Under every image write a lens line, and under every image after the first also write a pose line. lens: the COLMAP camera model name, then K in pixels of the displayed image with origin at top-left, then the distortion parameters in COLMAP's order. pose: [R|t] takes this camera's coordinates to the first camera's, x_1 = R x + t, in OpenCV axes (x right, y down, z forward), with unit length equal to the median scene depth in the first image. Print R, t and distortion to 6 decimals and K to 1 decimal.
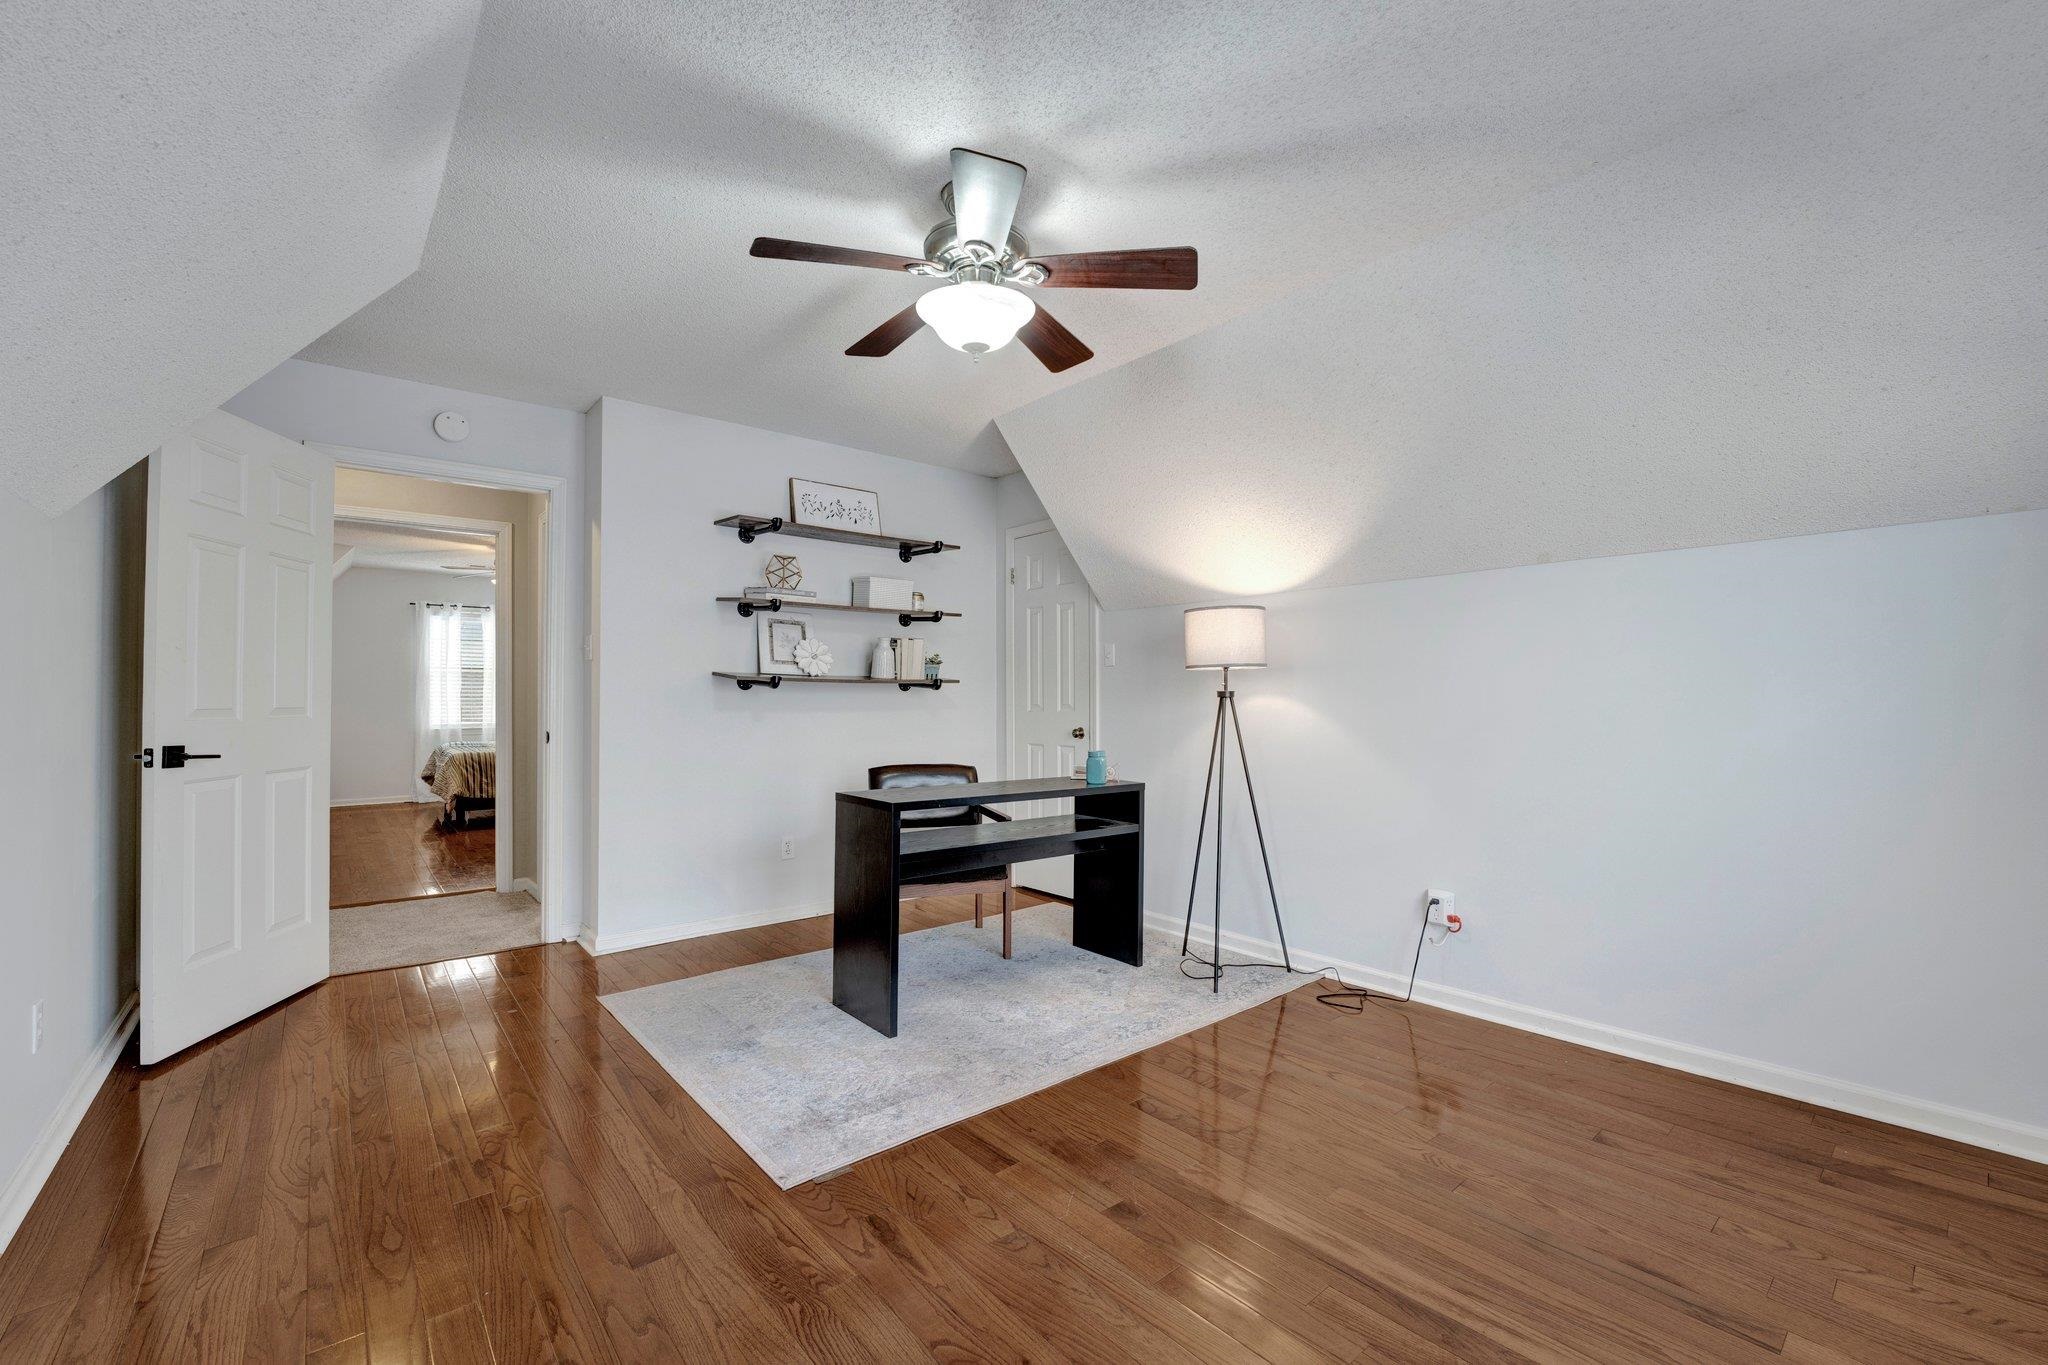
lens RADIAL K [[842.1, 0, 1022.7], [0, 842.1, 692.9], [0, 0, 1]] dist [-0.012673, -0.000081]
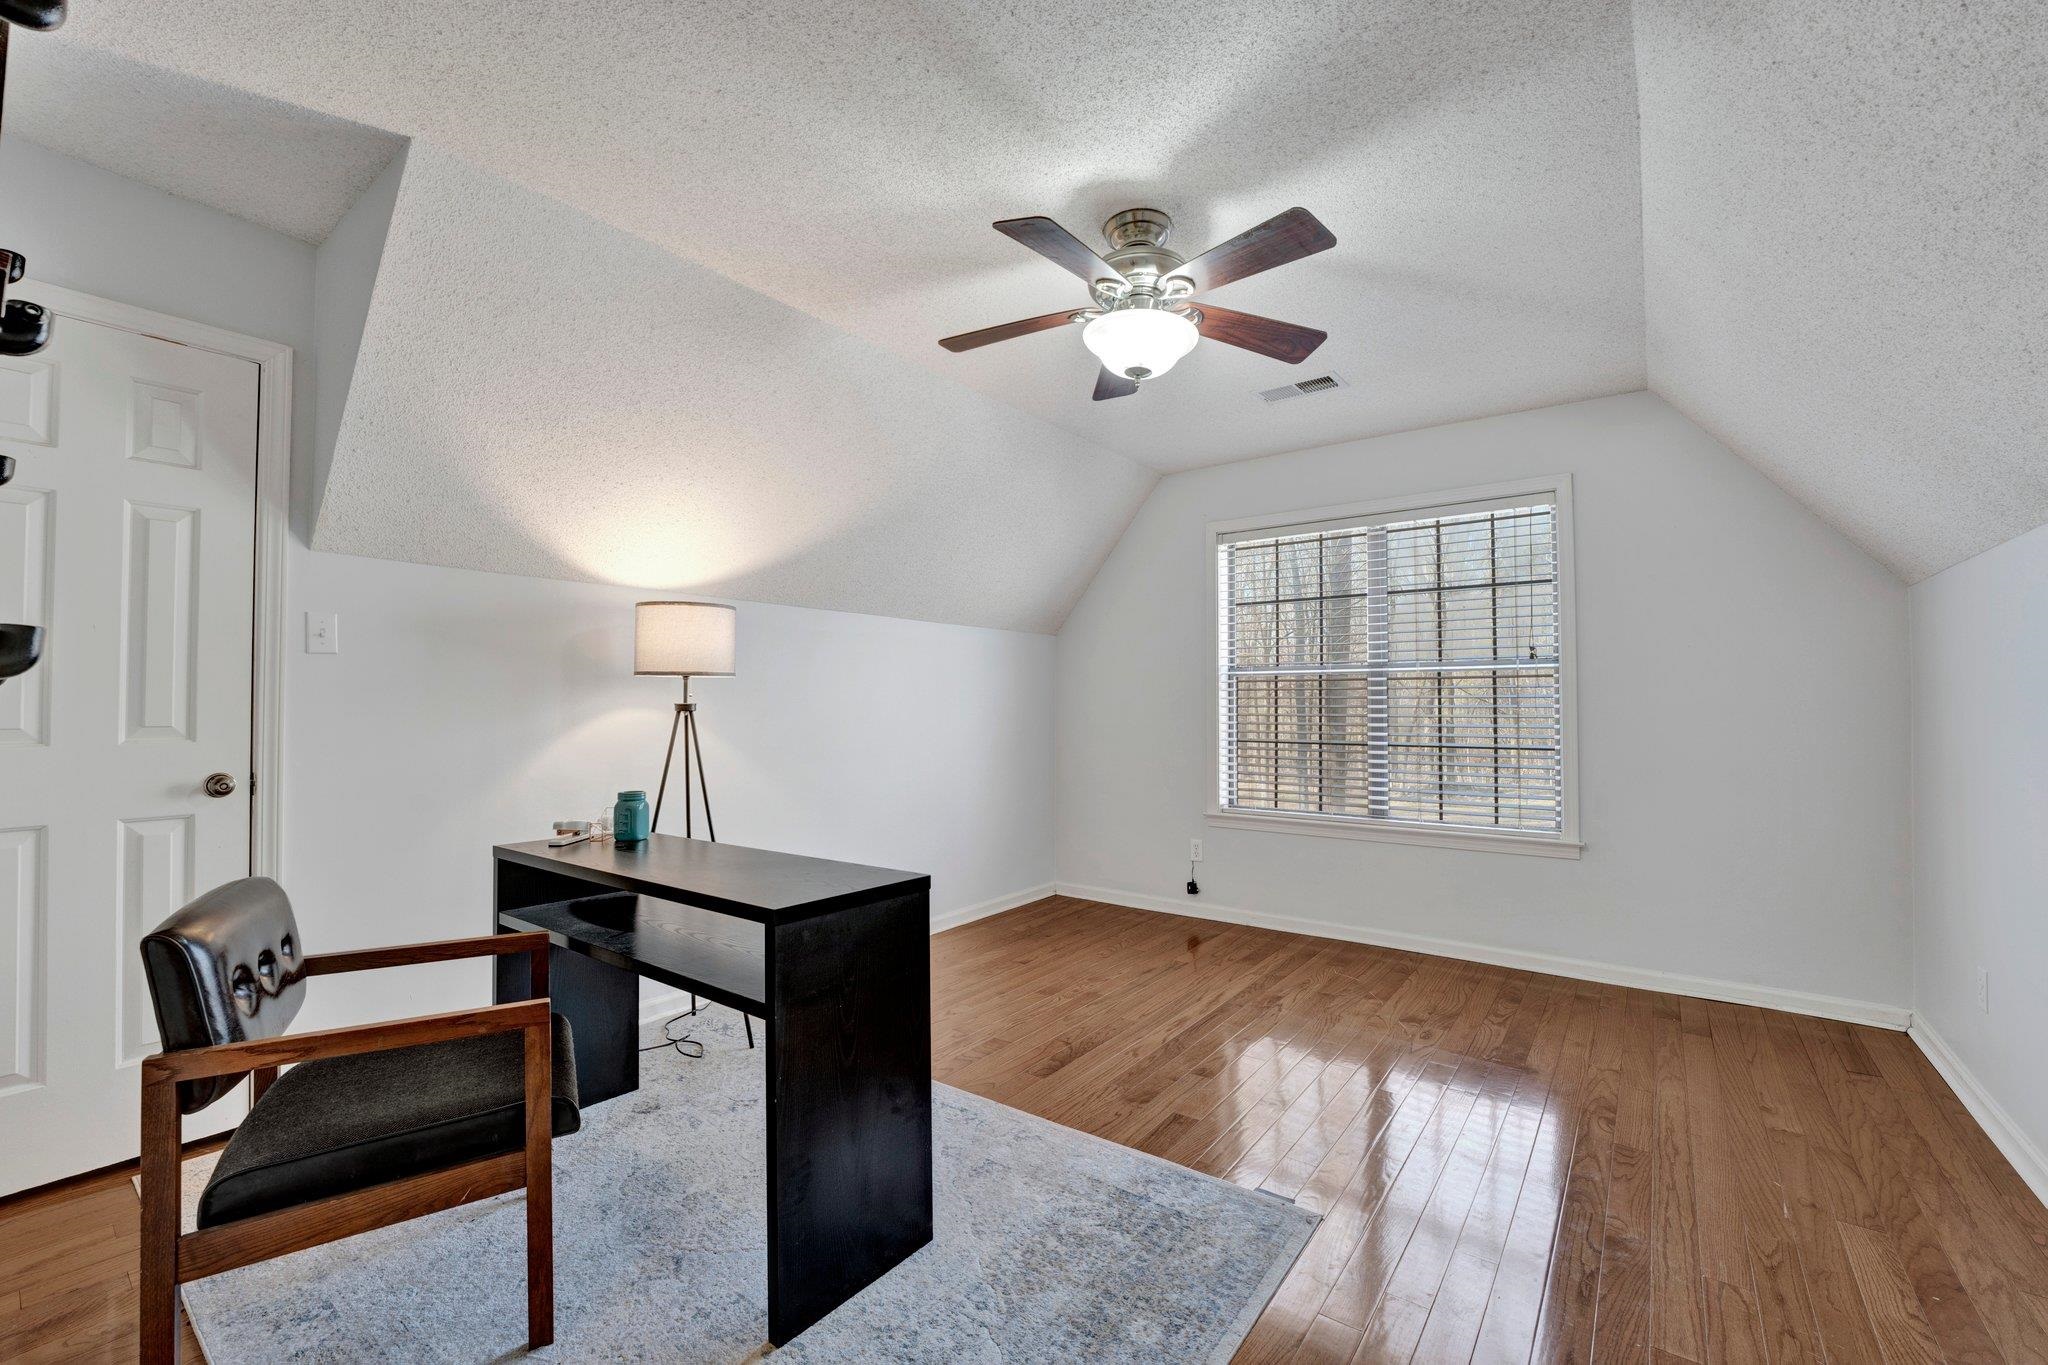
lens RADIAL K [[842.1, 0, 1021.6], [0, 842.1, 686.7], [0, 0, 1]] dist [-0.012673, -0.000081]
pose [[-0.211131, 0.026286, 0.977104, -1.097644], [-0.005260, 0.999593, -0.028027, 0.005329], [-0.977444, -0.011057, -0.210907, 1.445709]]
